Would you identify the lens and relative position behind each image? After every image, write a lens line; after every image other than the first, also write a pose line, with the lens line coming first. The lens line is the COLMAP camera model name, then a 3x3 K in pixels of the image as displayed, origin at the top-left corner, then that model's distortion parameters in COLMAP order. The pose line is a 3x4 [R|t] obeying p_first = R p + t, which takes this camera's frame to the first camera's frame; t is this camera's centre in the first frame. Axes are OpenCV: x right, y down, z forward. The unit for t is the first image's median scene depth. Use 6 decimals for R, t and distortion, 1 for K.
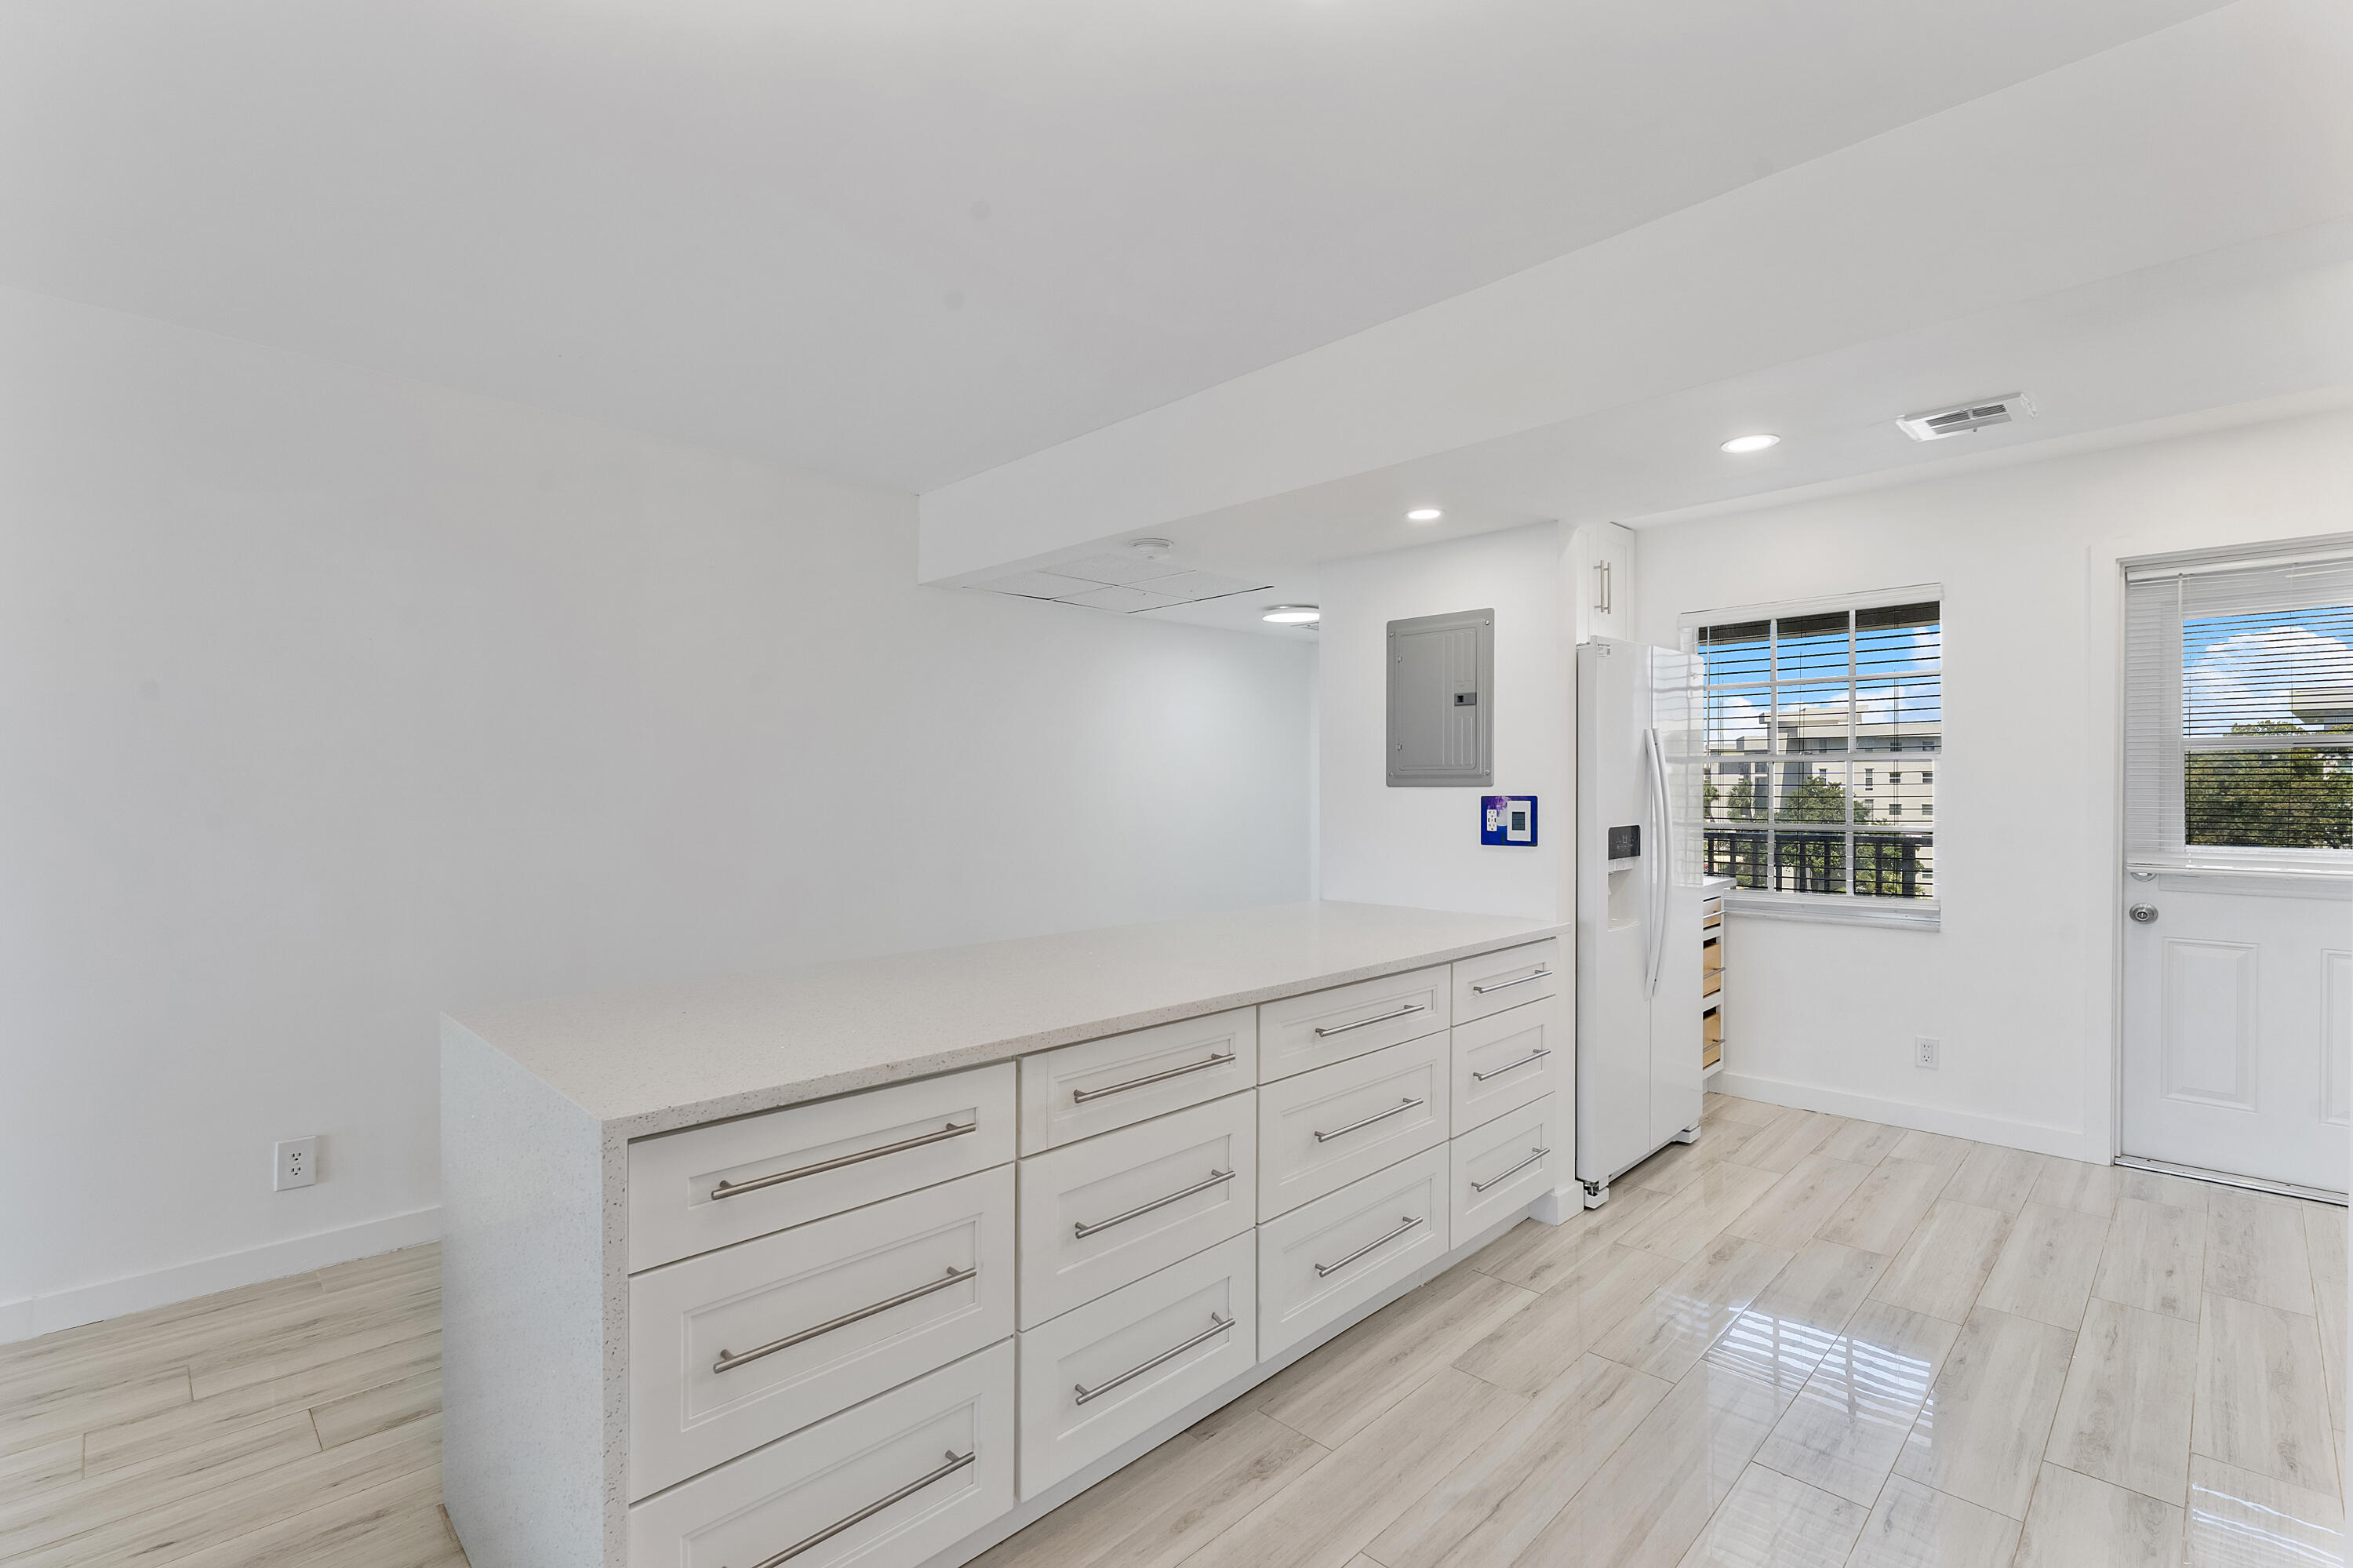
lens RADIAL K [[1061.9, 0, 1177.7], [0, 1061.9, 793.9], [0, 0, 1]] dist [0.001651, 0.000674]
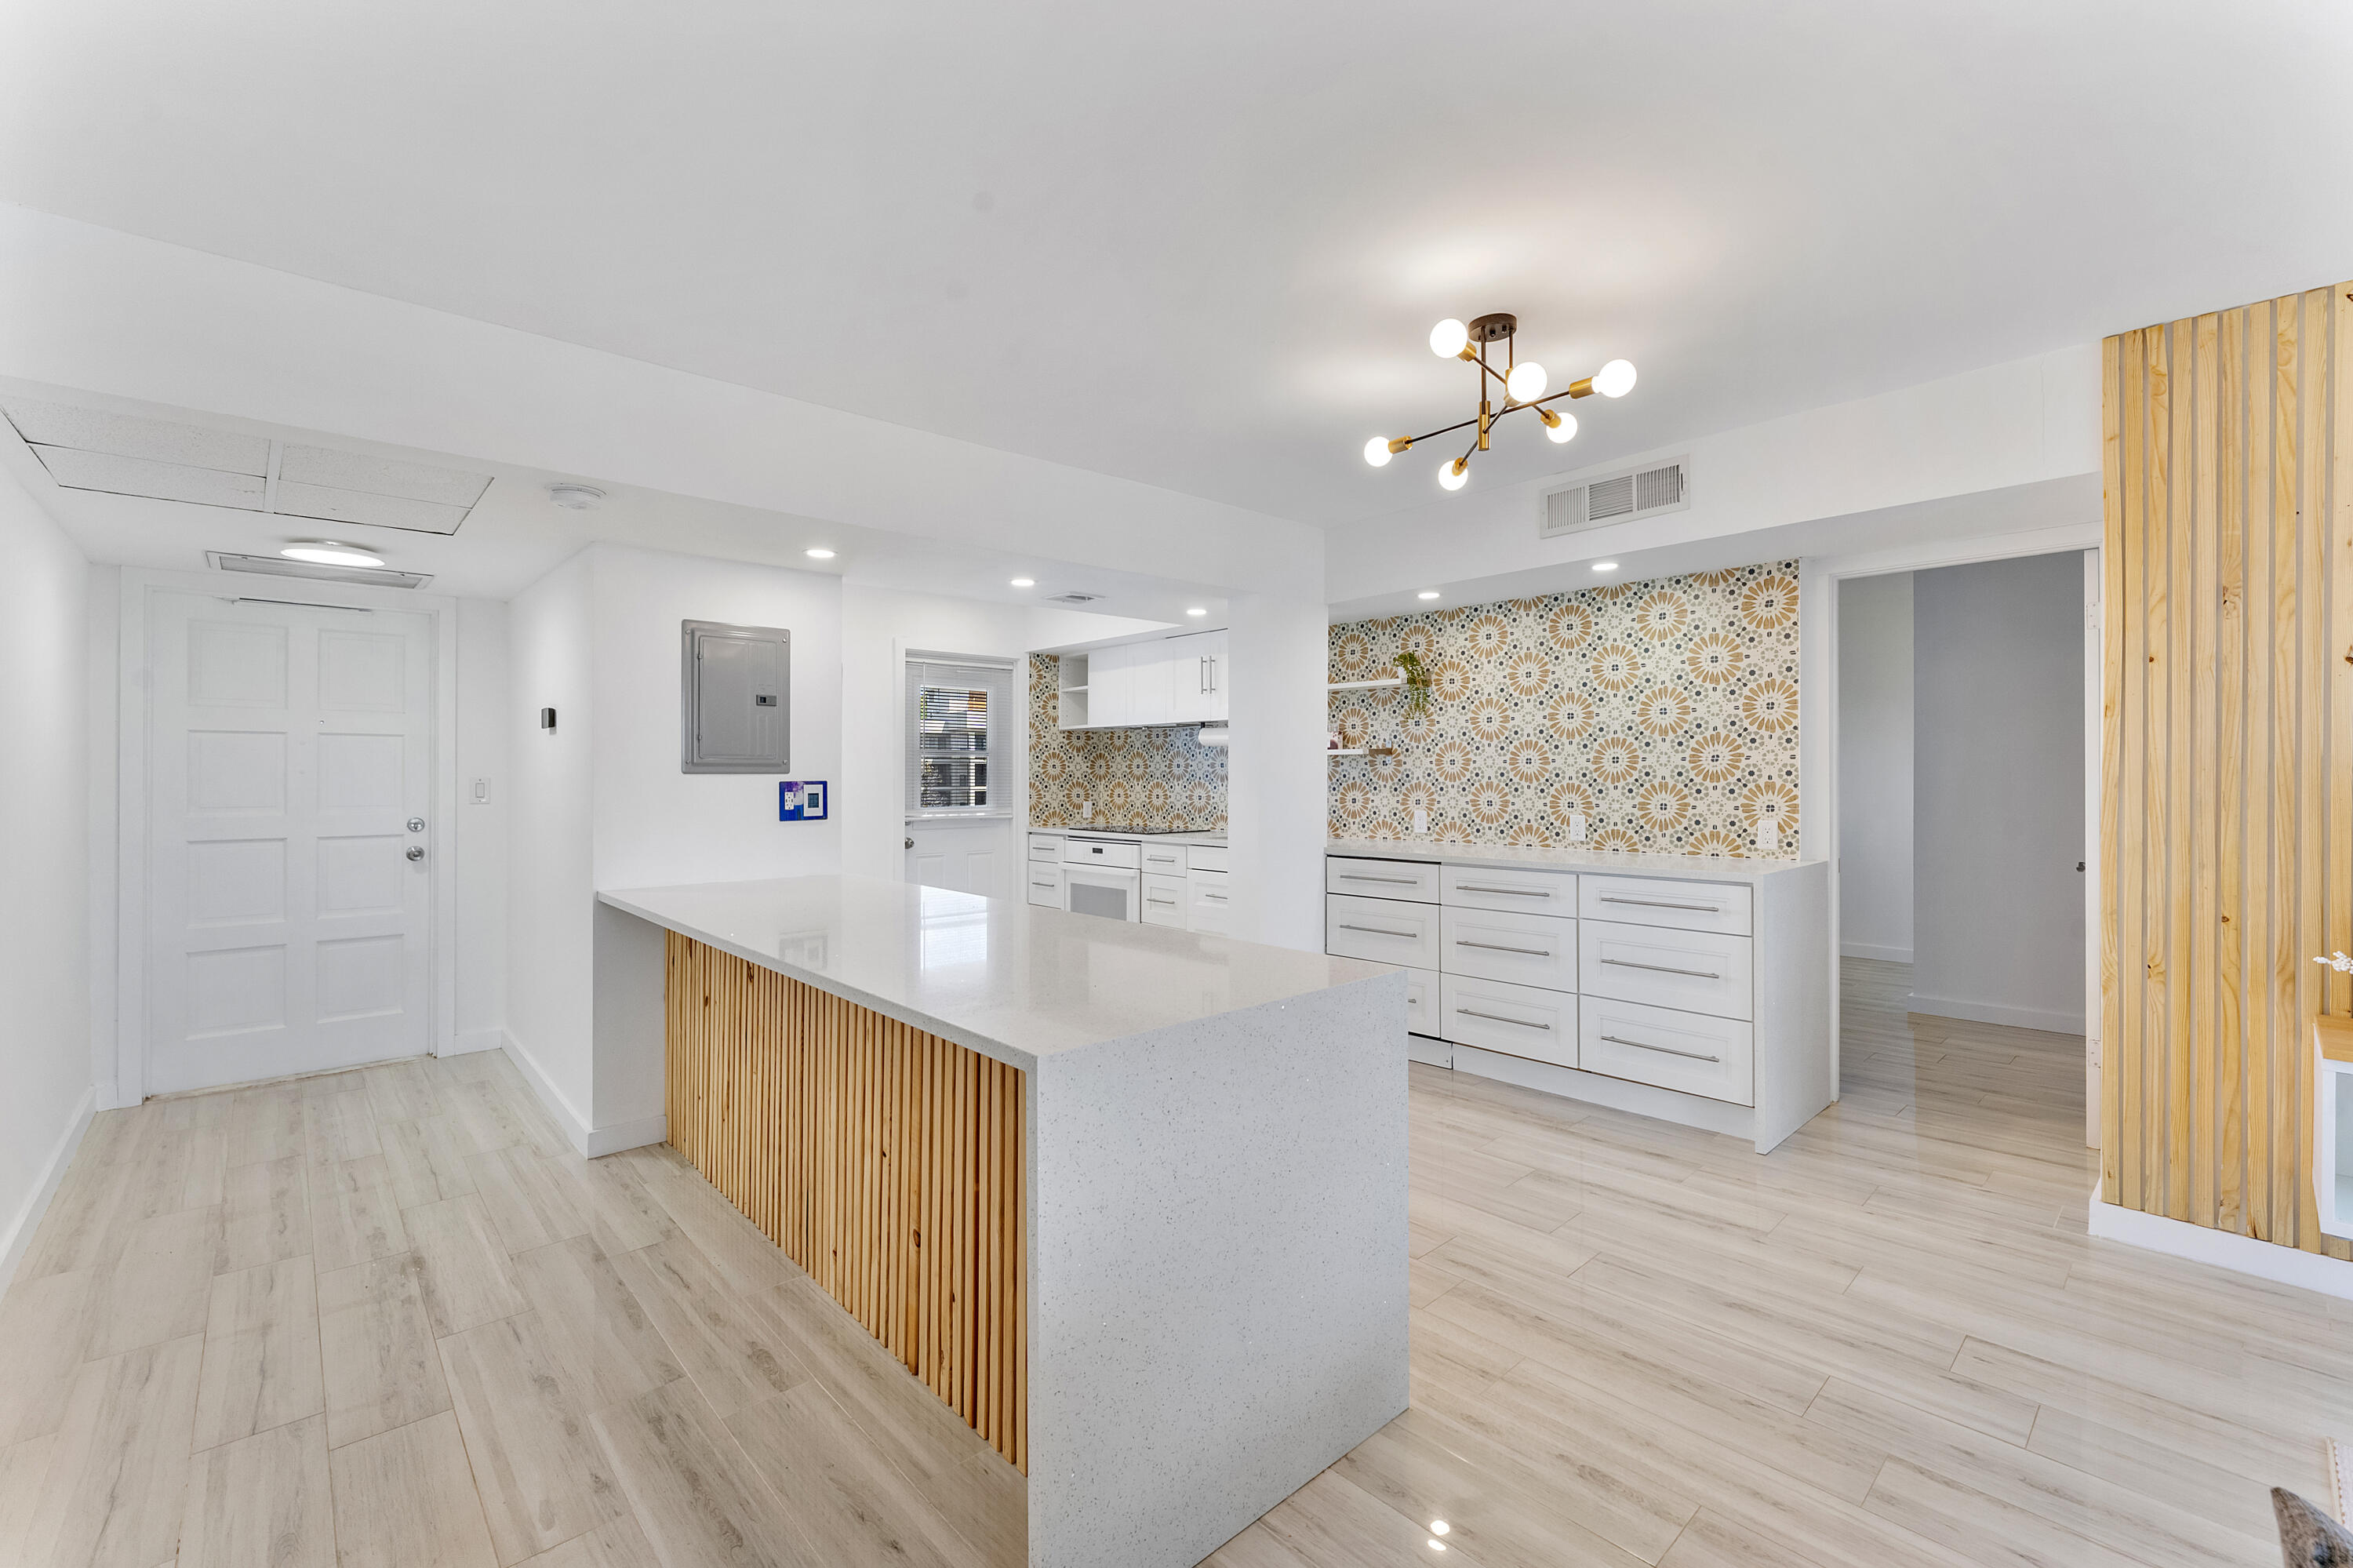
lens RADIAL K [[966.5, 0, 1166.8], [0, 966.5, 769.7], [0, 0, 1]] dist [0.001294, -0.004122]
pose [[0.054411, 0.005219, 0.998505, -0.802646], [0.008678, 0.999946, -0.005700, -0.001276], [-0.998481, 0.008975, 0.054363, 0.502055]]
